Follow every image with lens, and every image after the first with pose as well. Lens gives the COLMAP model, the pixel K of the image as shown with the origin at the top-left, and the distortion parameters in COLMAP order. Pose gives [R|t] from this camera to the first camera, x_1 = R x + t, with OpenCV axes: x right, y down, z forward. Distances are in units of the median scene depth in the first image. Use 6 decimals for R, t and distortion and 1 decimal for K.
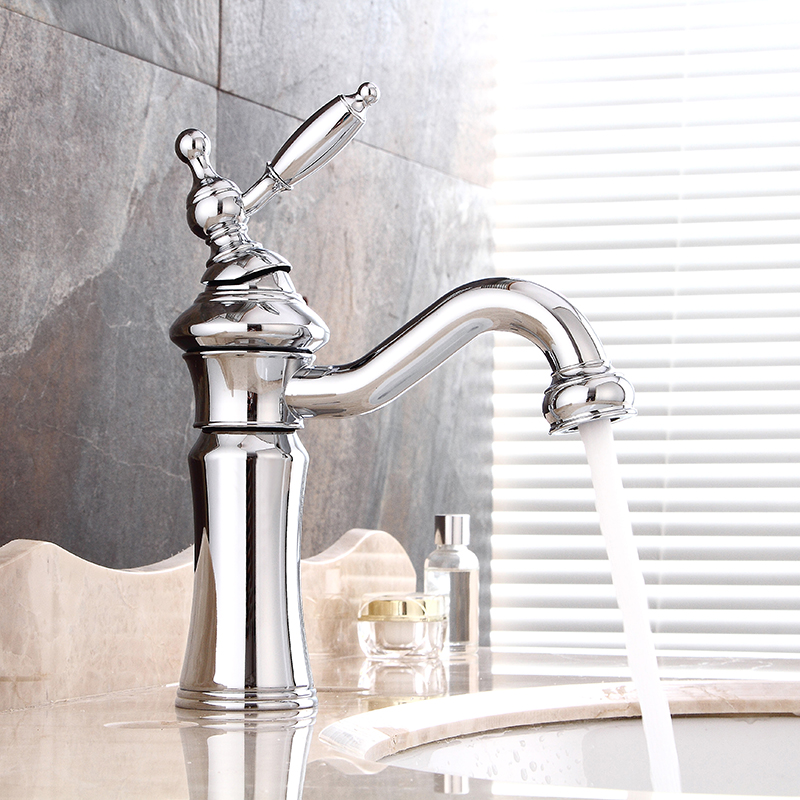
lens RADIAL K [[2451.3, 0, 389.1], [0, 2451.3, 401.3], [0, 0, 1]] dist [0.063375, 0.531640]
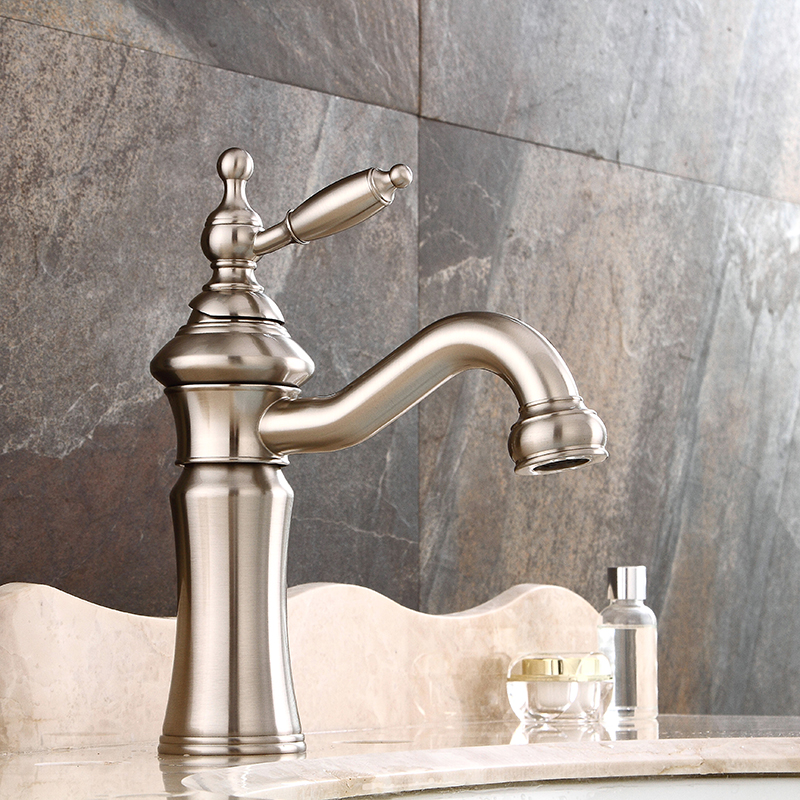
lens RADIAL K [[2866.0, 0, 400.0], [0, 2866.0, 400.0], [0, 0, 1]] dist [0.122739, 0.893113]
pose [[0.969871, -0.028017, -0.242001, 0.189715], [0.020503, 0.999228, -0.033511, 0.017005], [0.242753, 0.027539, 0.969697, -0.054339]]
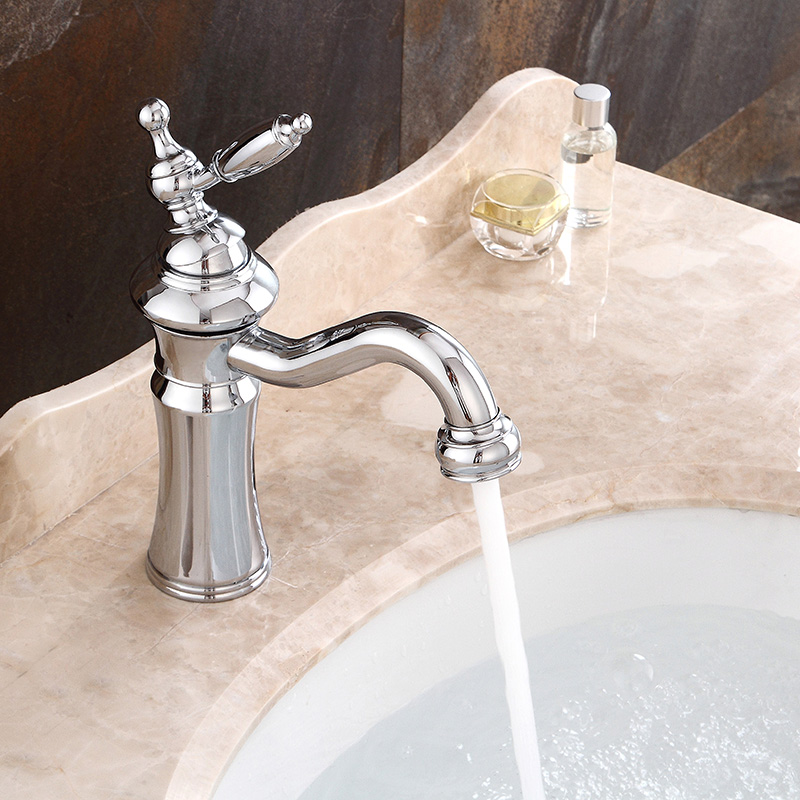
lens RADIAL K [[3216.1, 0, 400.0], [0, 3216.1, 400.0], [0, 0, 1]] dist [0.192807, -0.435576]
pose [[0.962243, 0.162467, -0.218389, 0.230551], [-0.005450, 0.813669, 0.581304, -0.545682], [0.272139, -0.558165, 0.783832, -0.070338]]
